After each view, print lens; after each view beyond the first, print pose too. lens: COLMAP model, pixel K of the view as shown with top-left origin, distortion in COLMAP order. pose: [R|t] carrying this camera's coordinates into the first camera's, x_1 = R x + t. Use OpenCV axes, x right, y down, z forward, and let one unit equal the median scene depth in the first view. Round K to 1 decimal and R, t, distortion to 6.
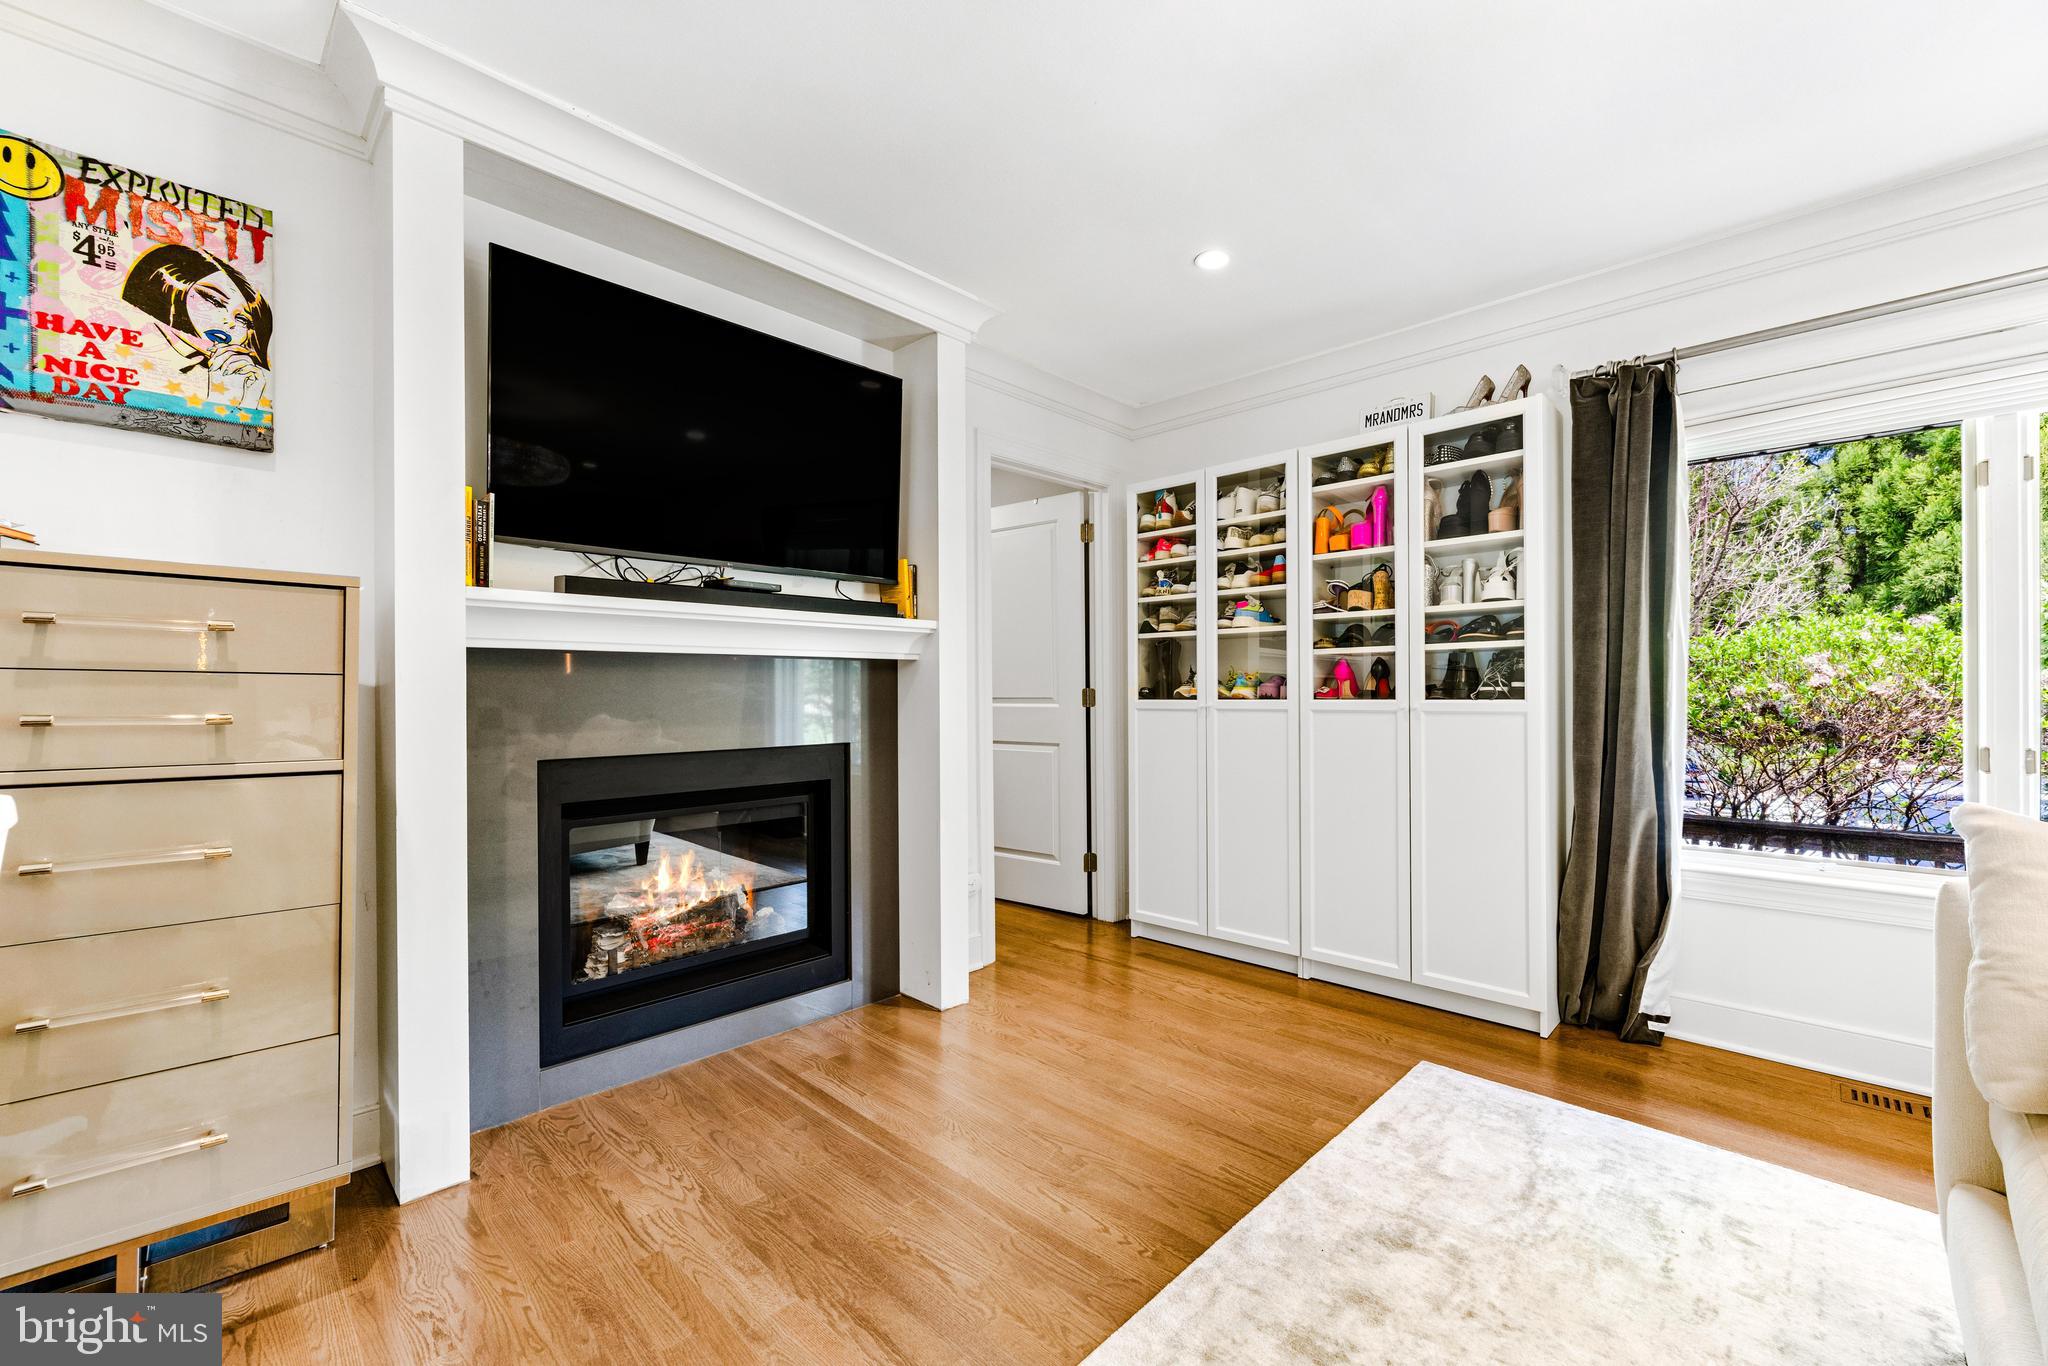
lens RADIAL K [[830.1, 0, 1028.8], [0, 830.1, 692.7], [0, 0, 1]] dist [-0.002116, 0.000153]
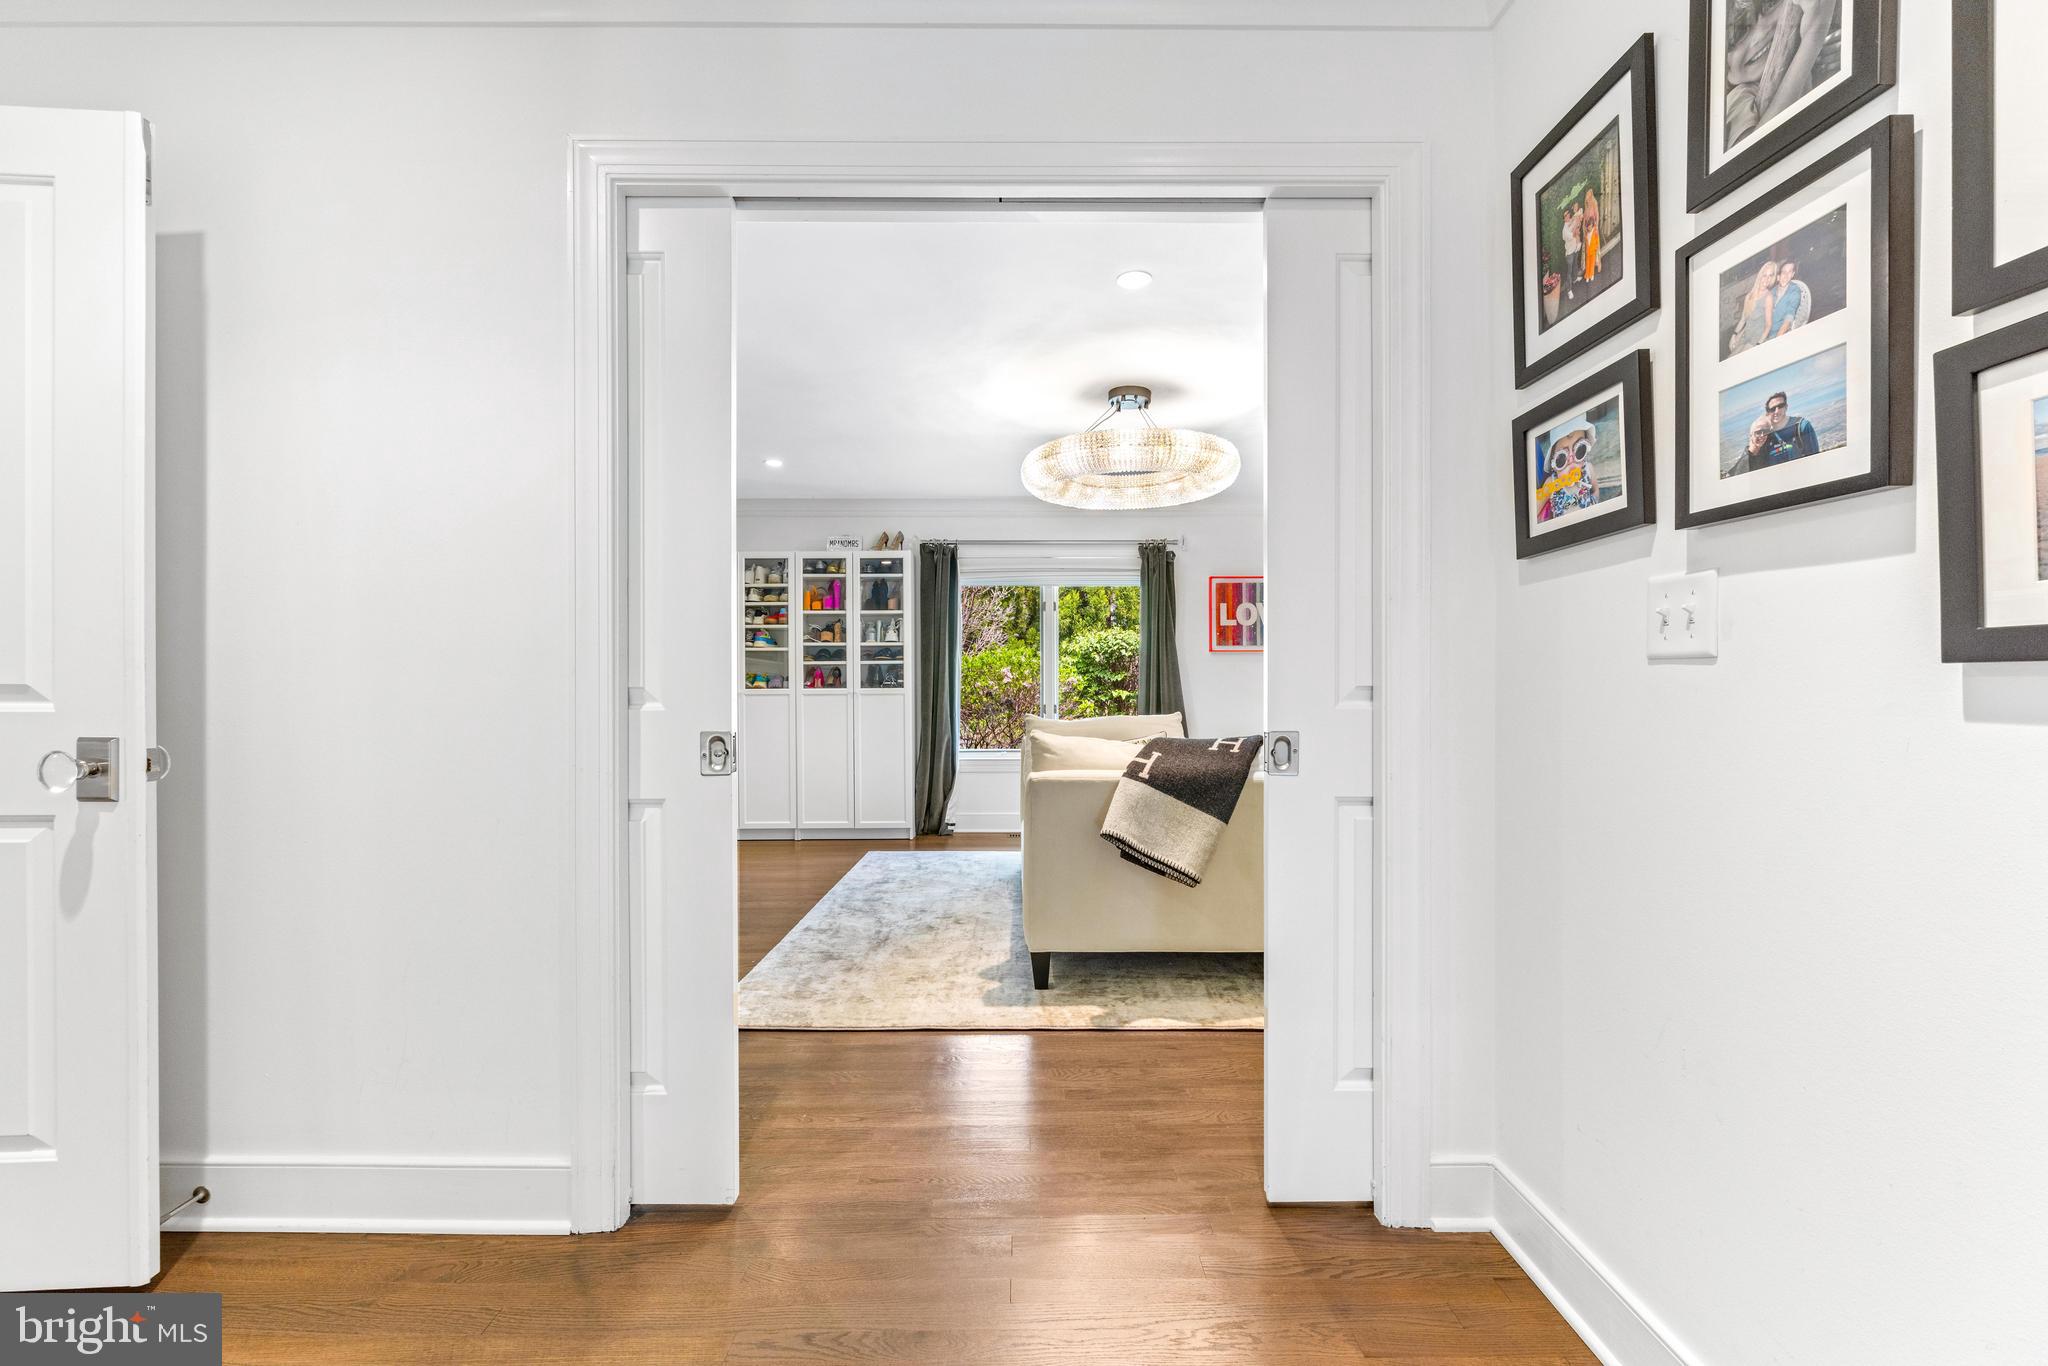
lens RADIAL K [[830.1, 0, 1027.1], [0, 830.1, 685.6], [0, 0, 1]] dist [-0.002116, 0.000153]
pose [[0.719601, 0.002950, 0.694382, -0.622711], [-0.000064, 0.999991, -0.004182, 0.010412], [-0.694388, 0.002965, 0.719595, -0.727441]]
